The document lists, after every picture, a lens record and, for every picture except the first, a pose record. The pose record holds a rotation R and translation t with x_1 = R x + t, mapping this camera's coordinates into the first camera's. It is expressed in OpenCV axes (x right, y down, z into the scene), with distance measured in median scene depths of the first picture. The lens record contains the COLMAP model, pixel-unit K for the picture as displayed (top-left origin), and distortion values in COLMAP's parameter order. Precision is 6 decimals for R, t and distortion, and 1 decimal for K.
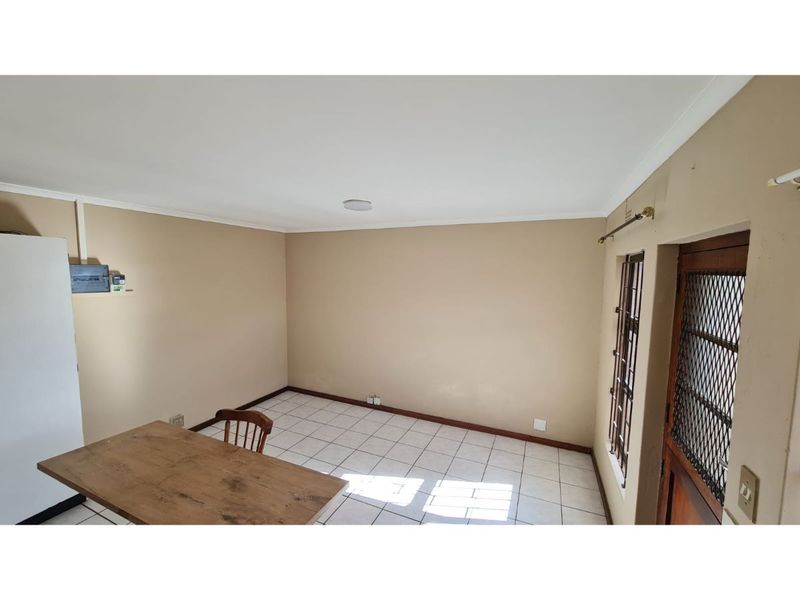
lens RADIAL K [[327.4, 0, 399.4], [0, 327.4, 299.2], [0, 0, 1]] dist [0.003057, -0.000191]
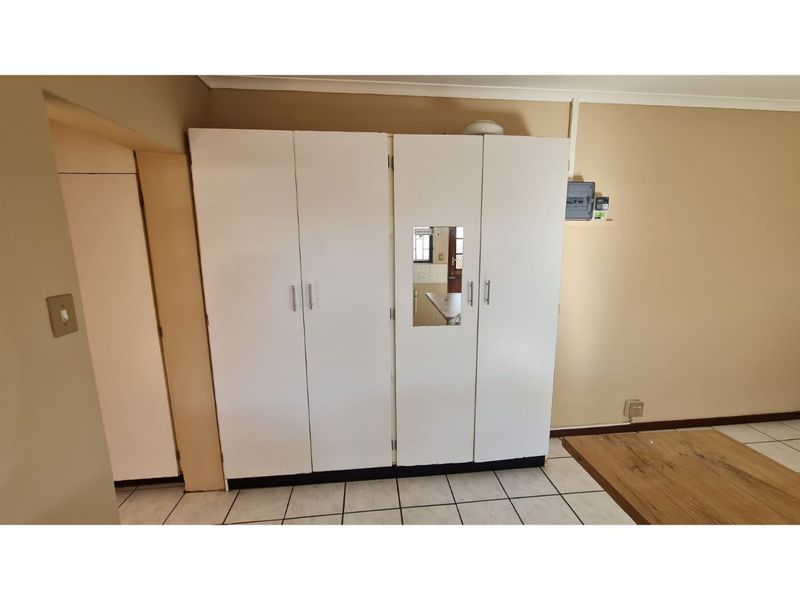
lens RADIAL K [[327.4, 0, 399.2], [0, 327.4, 298.6], [0, 0, 1]] dist [0.003057, -0.000191]
pose [[0.513224, 0.136852, -0.847273, -0.442281], [-0.064042, 0.990560, 0.121203, 0.096828], [0.855862, -0.007943, 0.517144, 0.222041]]
